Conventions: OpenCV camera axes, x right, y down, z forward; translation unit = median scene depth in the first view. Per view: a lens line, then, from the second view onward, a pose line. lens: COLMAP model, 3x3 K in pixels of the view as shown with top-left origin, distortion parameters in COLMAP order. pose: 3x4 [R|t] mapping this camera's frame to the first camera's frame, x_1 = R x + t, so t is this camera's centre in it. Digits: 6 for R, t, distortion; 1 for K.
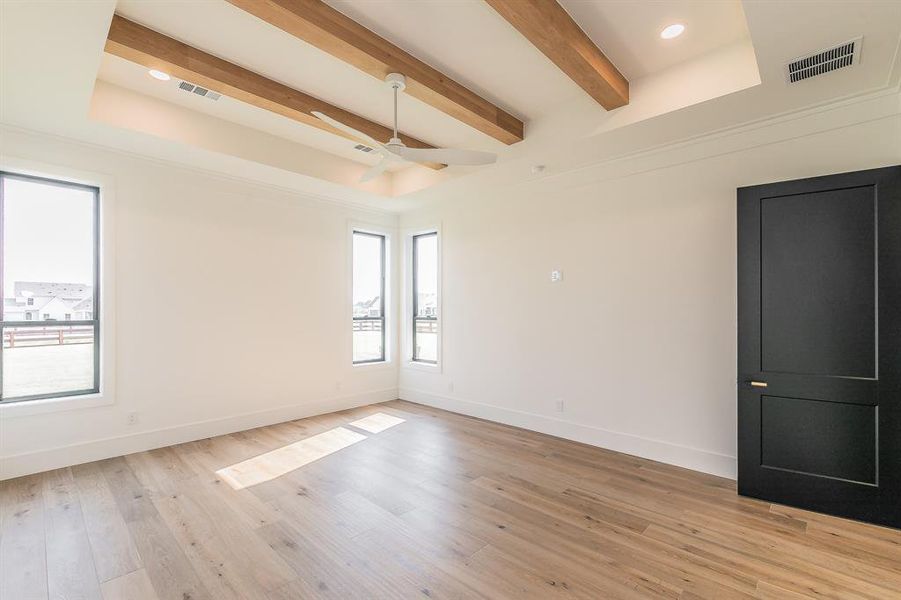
lens RADIAL K [[395.3, 0, 449.2], [0, 395.3, 309.0], [0, 0, 1]] dist [0.003194, 0.000853]
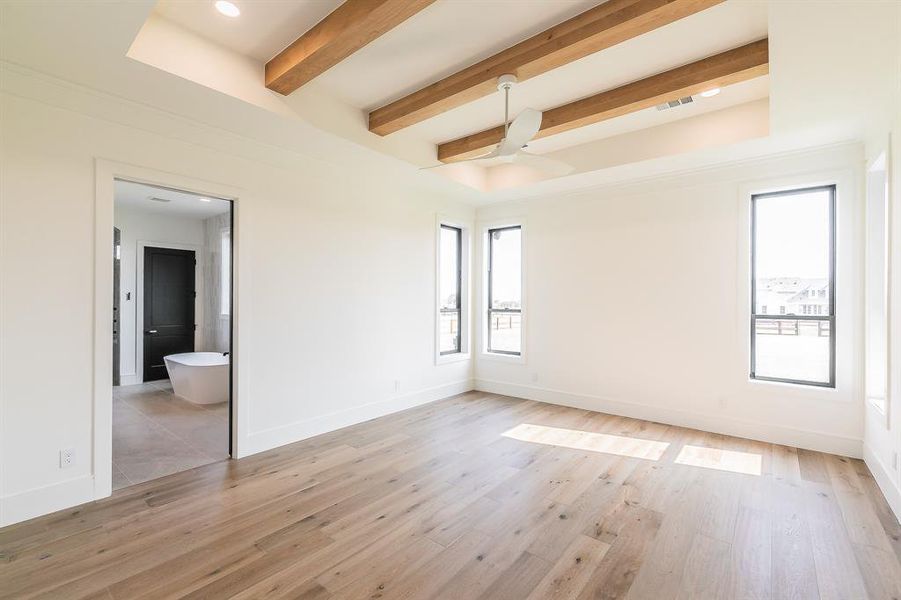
lens RADIAL K [[395.3, 0, 442.8], [0, 395.3, 295.2], [0, 0, 1]] dist [0.003194, 0.000853]
pose [[0.070050, -0.014884, -0.997432, 0.558299], [-0.001253, 0.999887, -0.015008, -0.001574], [0.997543, 0.002302, 0.070023, 0.485270]]
